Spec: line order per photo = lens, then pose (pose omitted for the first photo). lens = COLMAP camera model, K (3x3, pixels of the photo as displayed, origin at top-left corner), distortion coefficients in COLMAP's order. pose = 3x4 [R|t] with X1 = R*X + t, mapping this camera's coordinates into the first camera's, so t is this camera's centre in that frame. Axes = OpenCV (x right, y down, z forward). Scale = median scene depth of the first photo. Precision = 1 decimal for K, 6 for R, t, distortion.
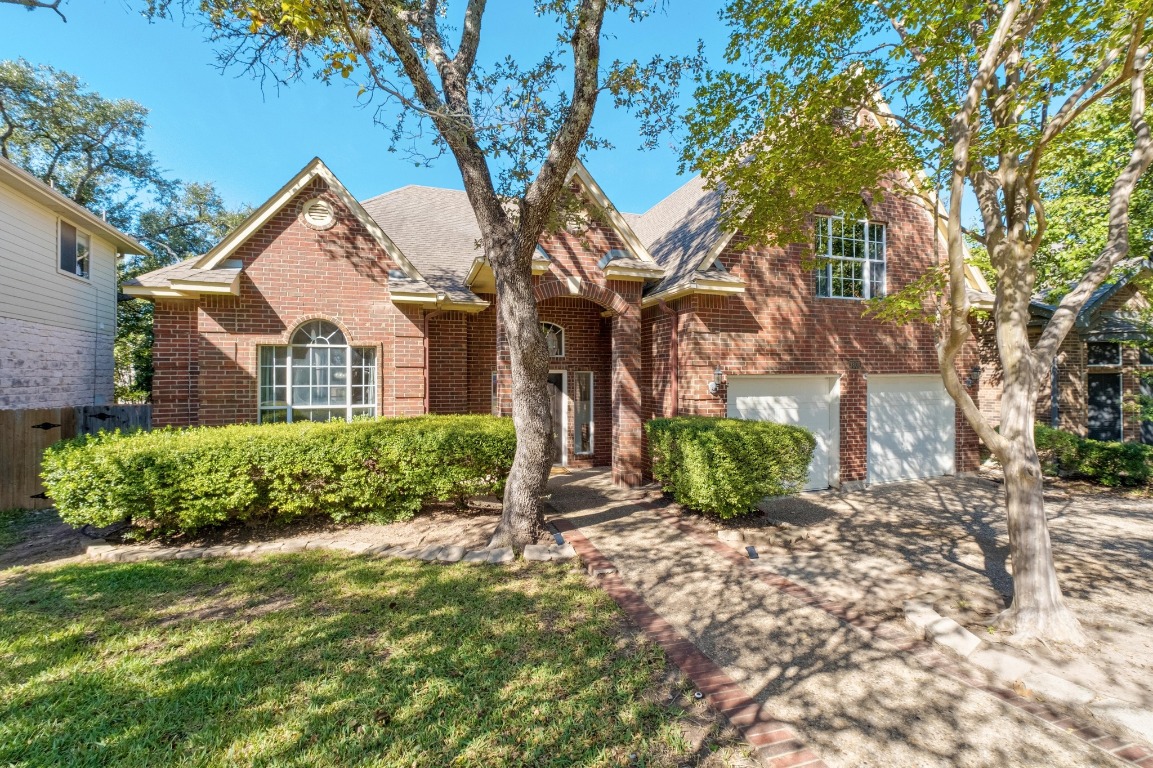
lens RADIAL K [[493.0, 0, 576.4], [0, 493.0, 349.2], [0, 0, 1]] dist [-0.002295, -0.000090]
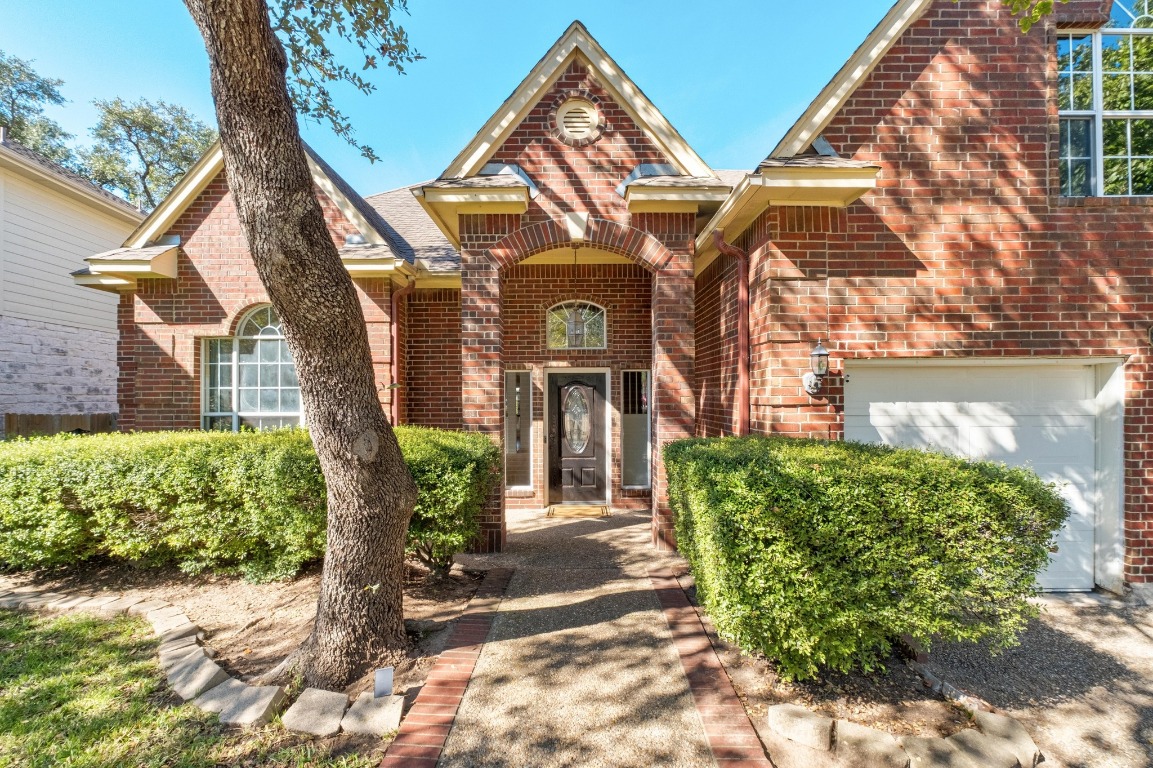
lens RADIAL K [[486.3, 0, 577.8], [0, 486.3, 380.9], [0, 0, 1]] dist [-0.007464, 0.003429]
pose [[0.946451, -0.013653, -0.322558, 0.202185], [0.020612, 0.999622, 0.018169, 0.059663], [0.322188, -0.023845, 0.946375, 0.421208]]
